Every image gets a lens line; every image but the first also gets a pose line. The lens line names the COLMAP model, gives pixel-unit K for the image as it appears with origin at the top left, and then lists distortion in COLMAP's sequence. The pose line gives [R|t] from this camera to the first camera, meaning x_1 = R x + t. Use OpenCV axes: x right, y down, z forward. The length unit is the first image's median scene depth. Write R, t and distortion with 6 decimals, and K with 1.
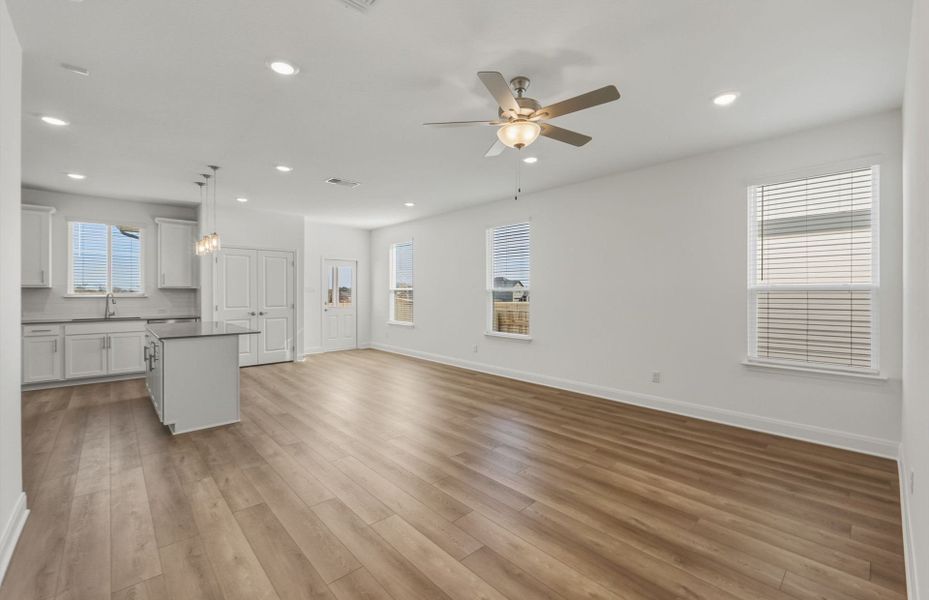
lens RADIAL K [[385.3, 0, 466.2], [0, 385.3, 291.8], [0, 0, 1]] dist [-0.008520, 0.000161]
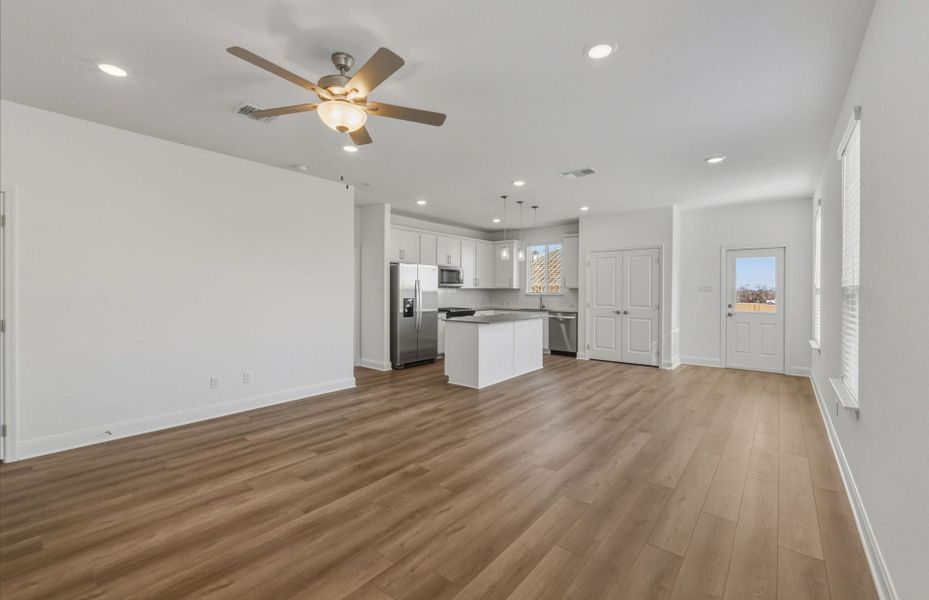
lens RADIAL K [[385.3, 0, 466.2], [0, 385.3, 291.8], [0, 0, 1]] dist [-0.008520, 0.000161]
pose [[0.137171, 0.001059, -0.990547, 0.757316], [-0.001187, 0.999999, 0.000905, 0.002142], [0.990547, 0.001052, 0.137172, 0.820087]]
